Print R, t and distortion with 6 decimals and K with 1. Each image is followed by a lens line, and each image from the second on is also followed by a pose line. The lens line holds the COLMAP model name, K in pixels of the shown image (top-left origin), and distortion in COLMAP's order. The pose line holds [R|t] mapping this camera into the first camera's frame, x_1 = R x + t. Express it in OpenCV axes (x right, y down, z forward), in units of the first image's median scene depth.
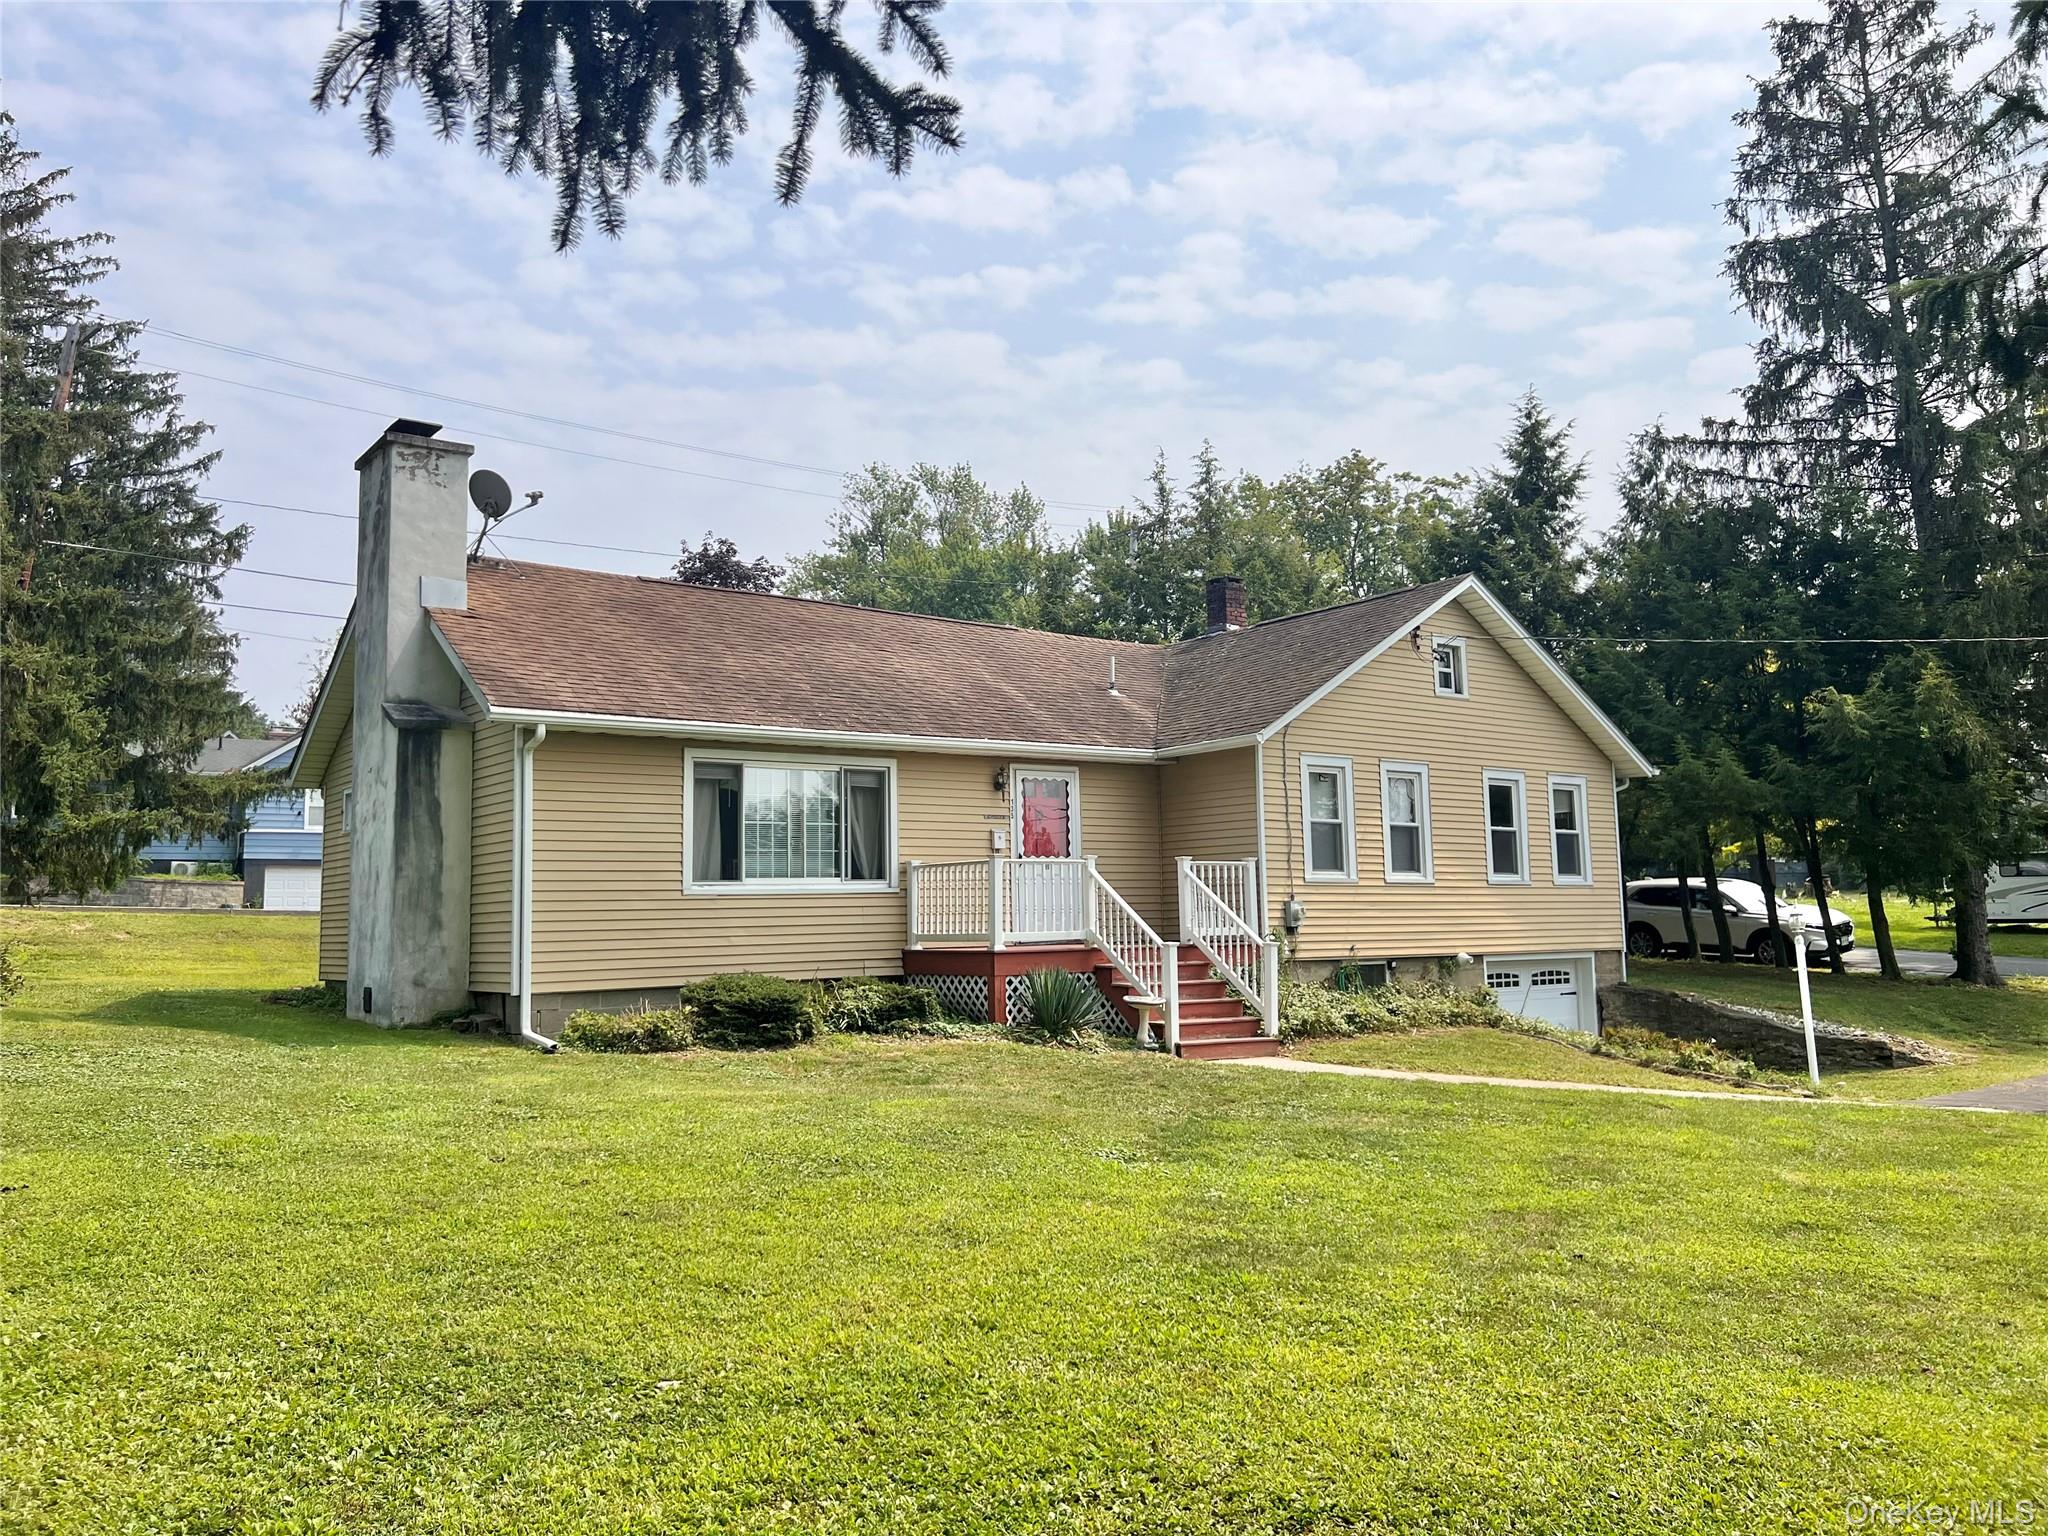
lens RADIAL K [[1547.7, 0, 1024.1], [0, 1547.7, 770.2], [0, 0, 1]] dist [0.083570, -0.093623]
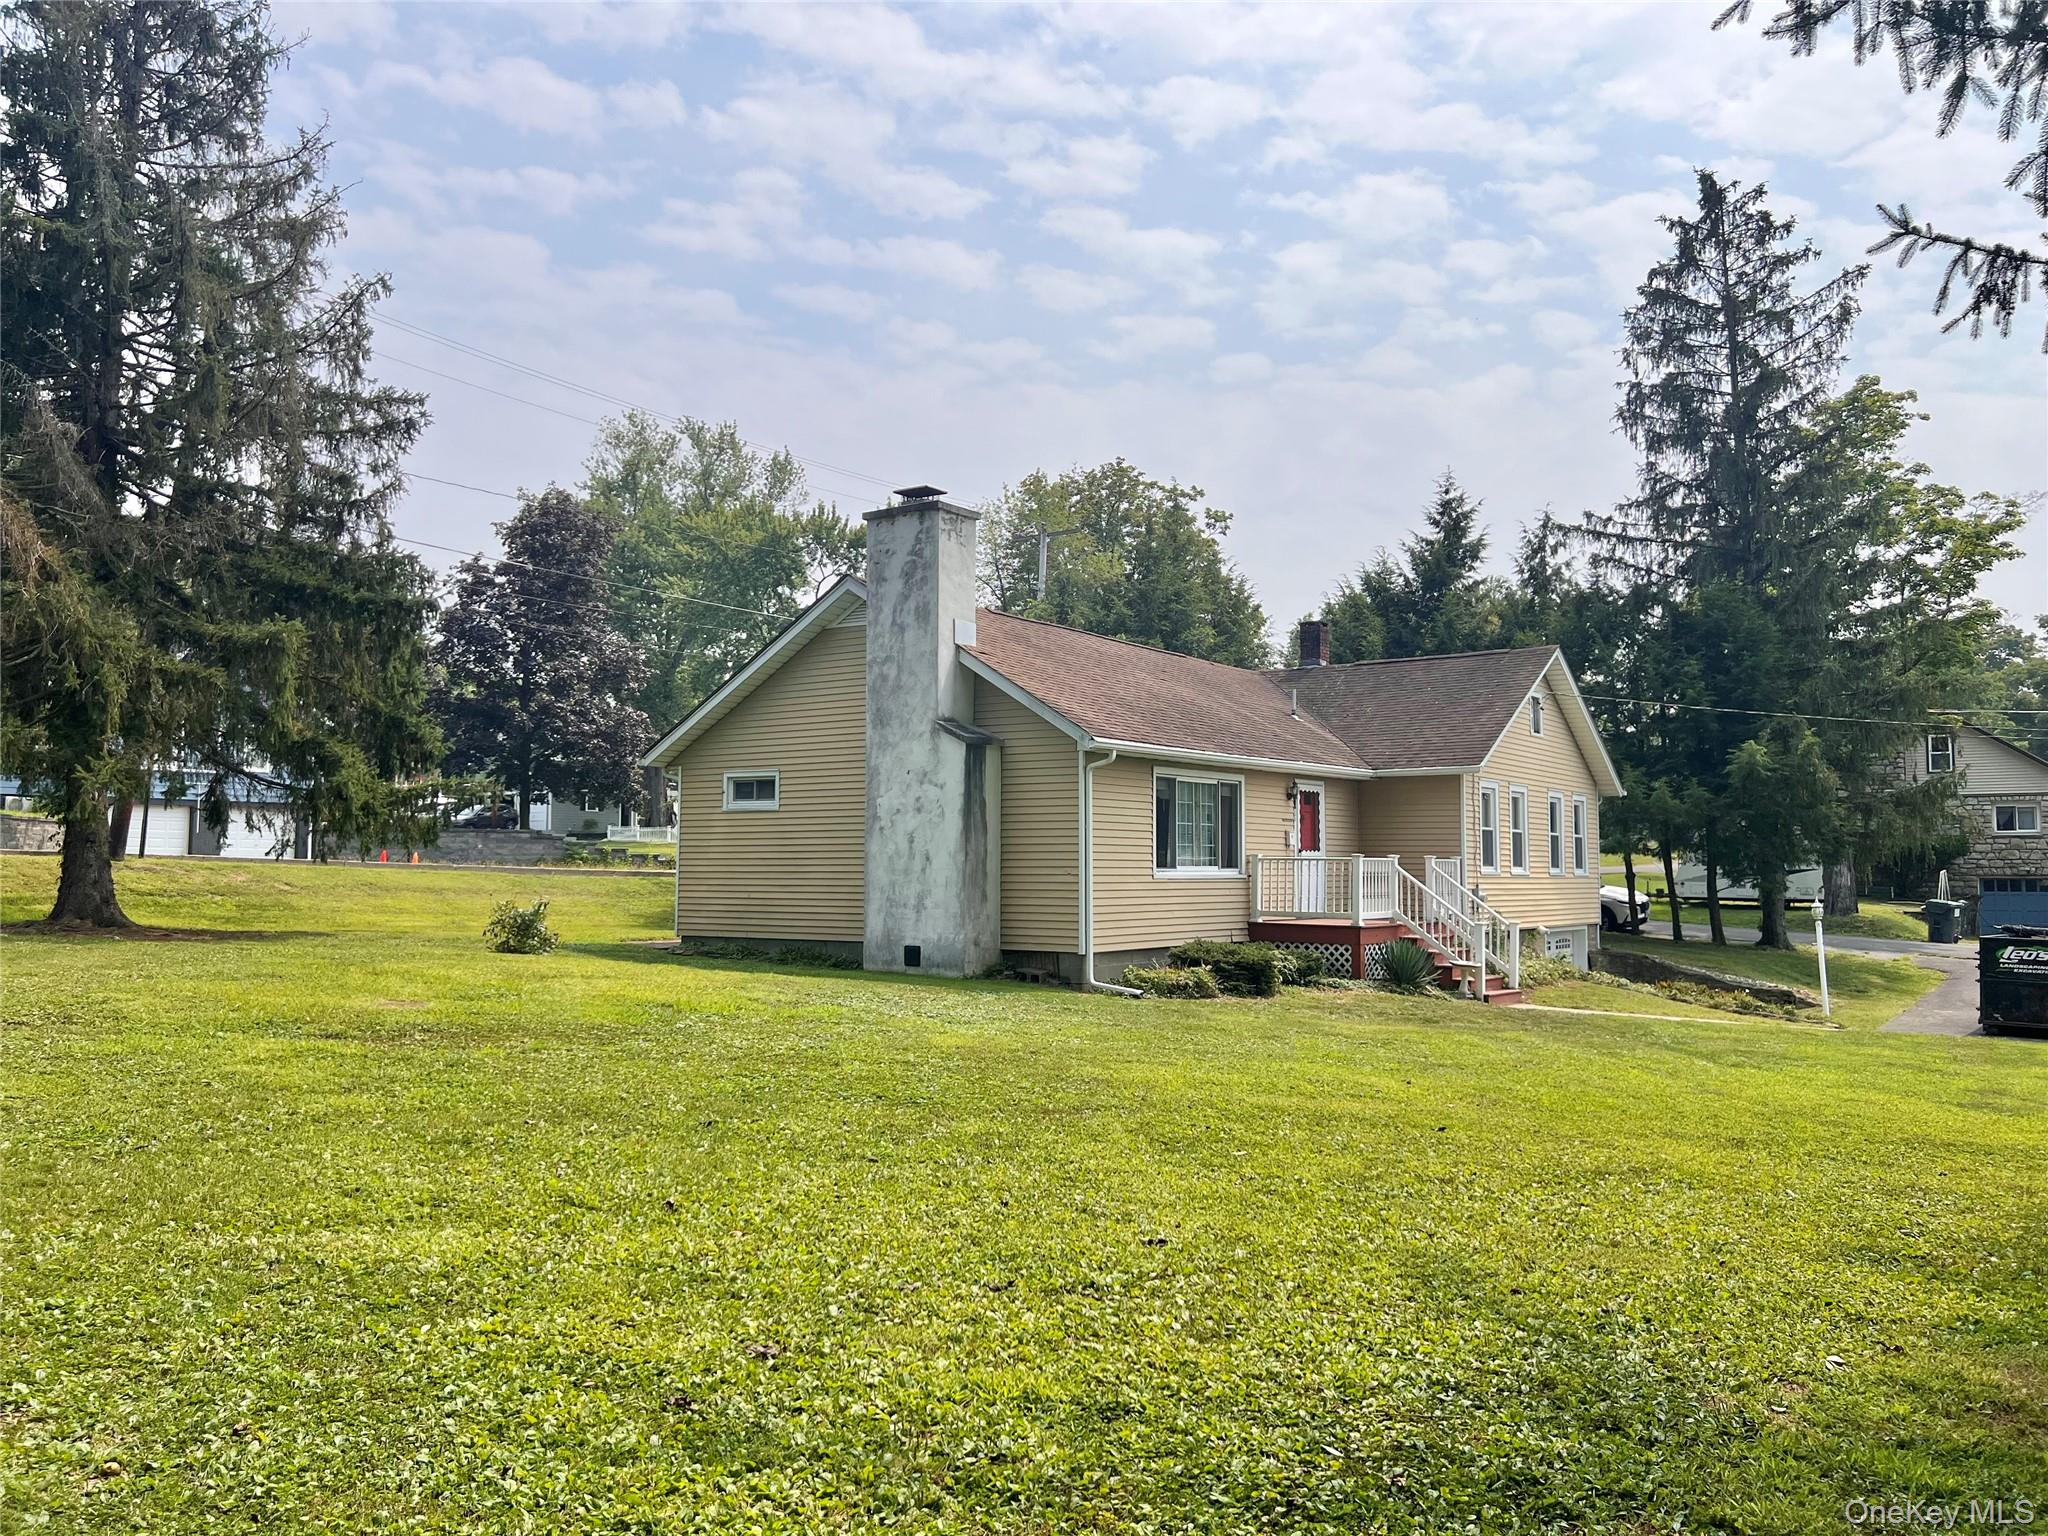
lens RADIAL K [[1547.7, 0, 1011.2], [0, 1547.7, 750.5], [0, 0, 1]] dist [0.083570, -0.093623]
pose [[0.957660, 0.045535, 0.284278, -0.586435], [-0.051796, 0.998552, 0.014543, -0.032802], [-0.283204, -0.028651, 0.958632, -0.170732]]
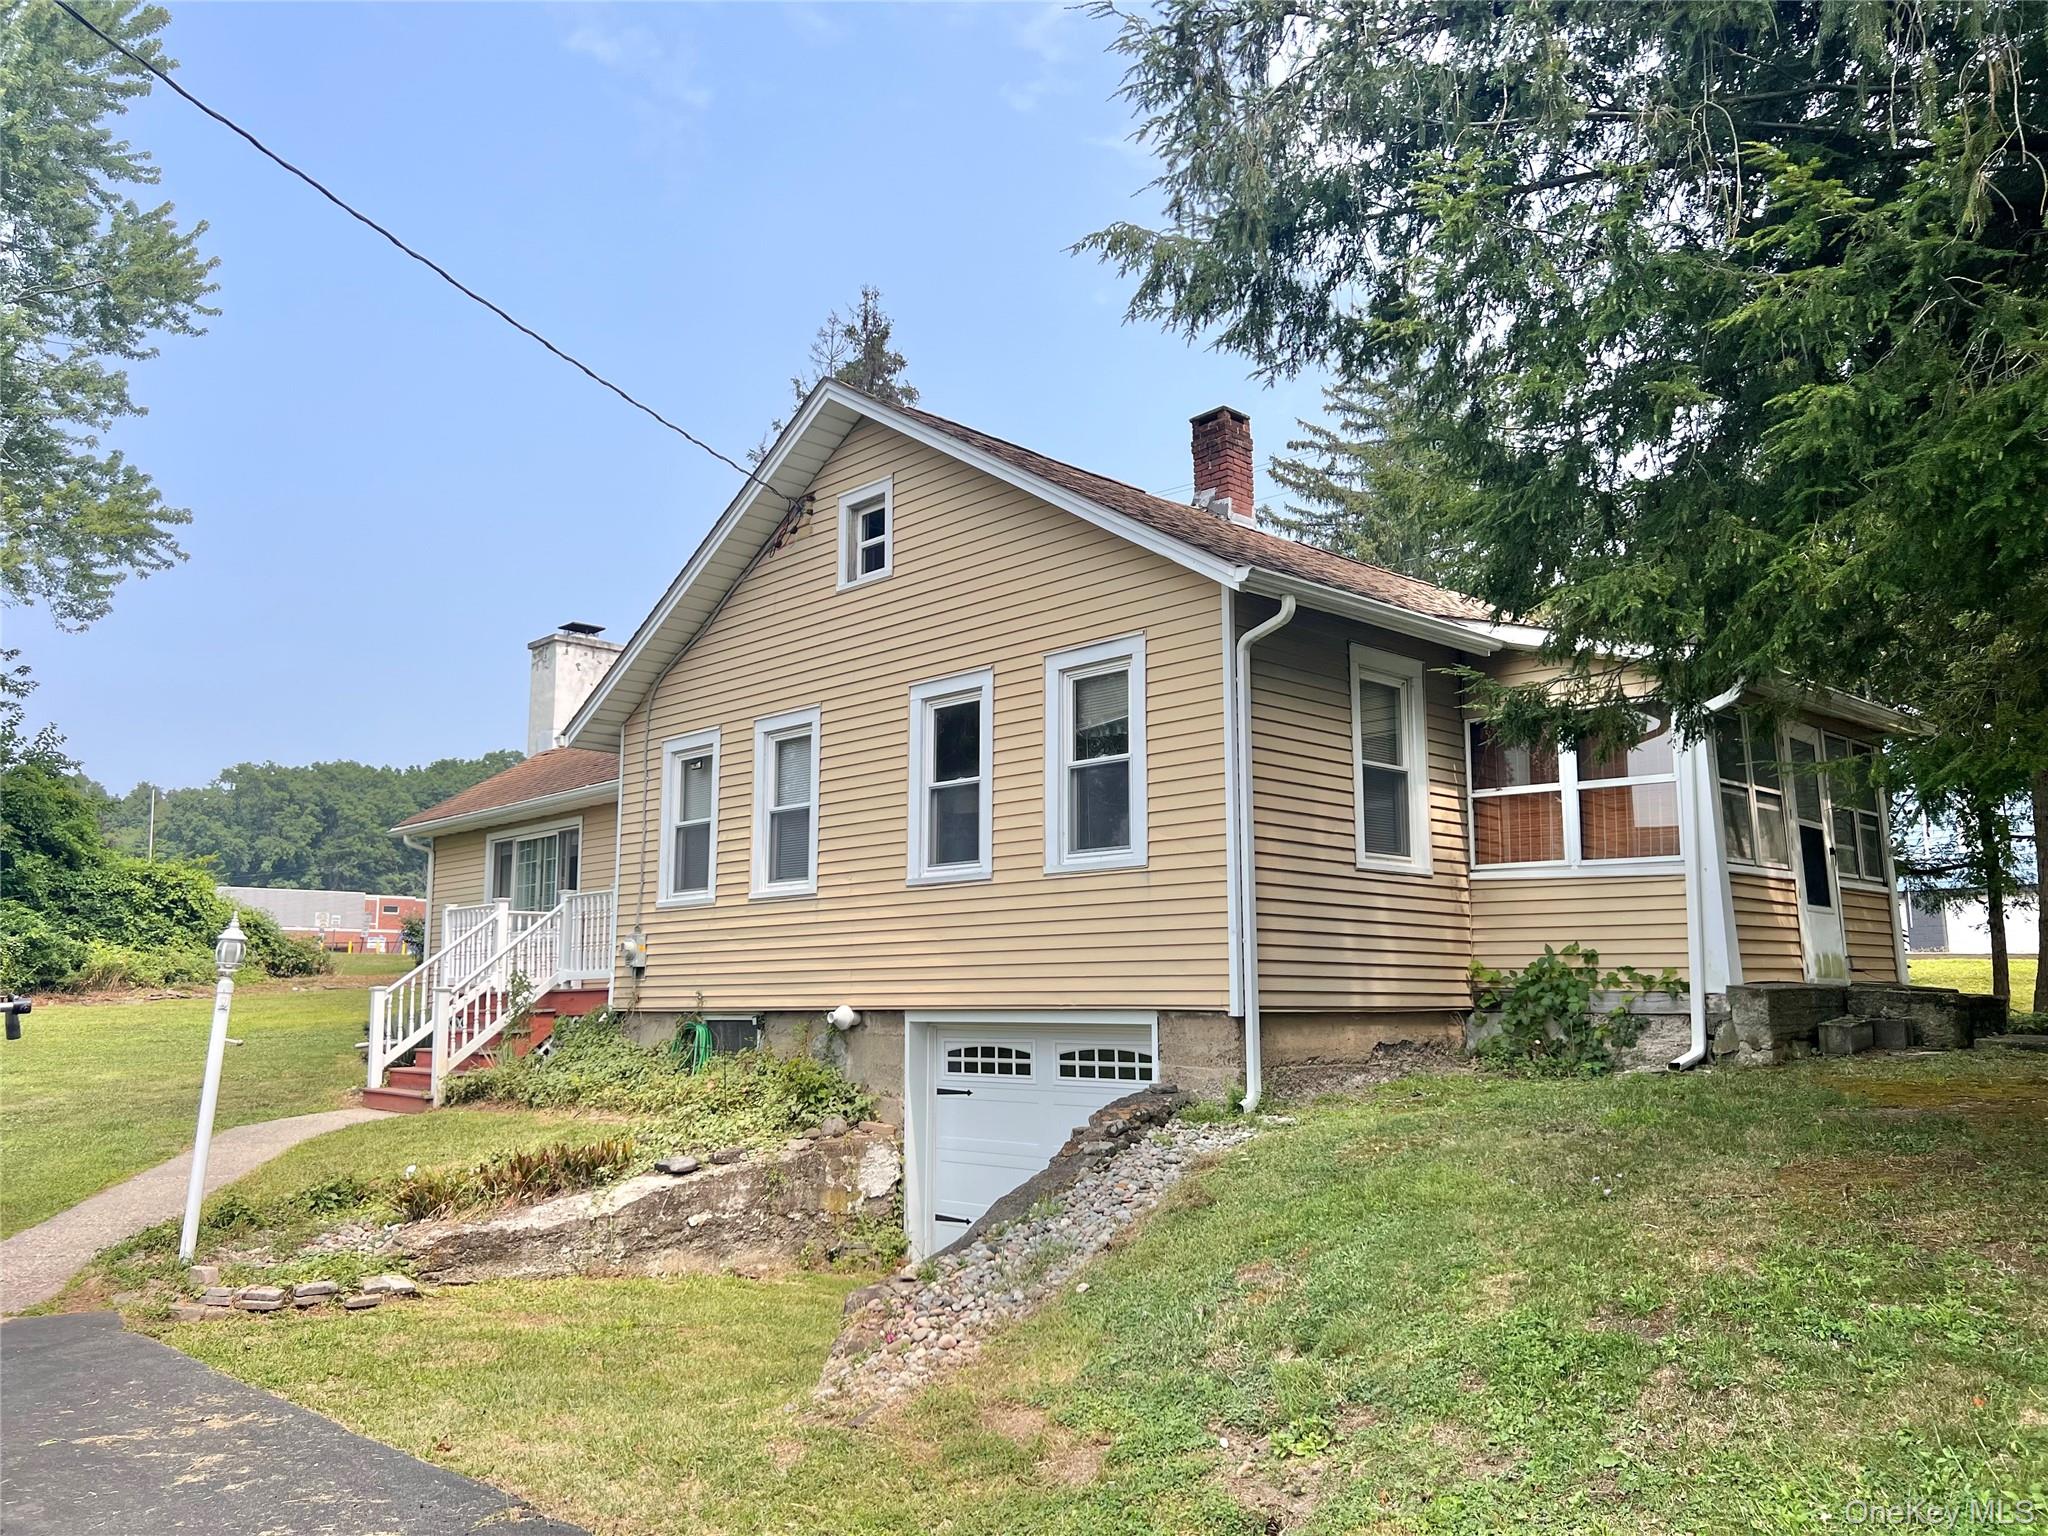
lens RADIAL K [[1547.7, 0, 1022.9], [0, 1547.7, 771.4], [0, 0, 1]] dist [0.083570, -0.093623]
pose [[0.125318, -0.131268, -0.983394, 0.950887], [0.102572, 0.987611, -0.118760, 0.113445], [0.986800, -0.085986, 0.137230, 1.064065]]
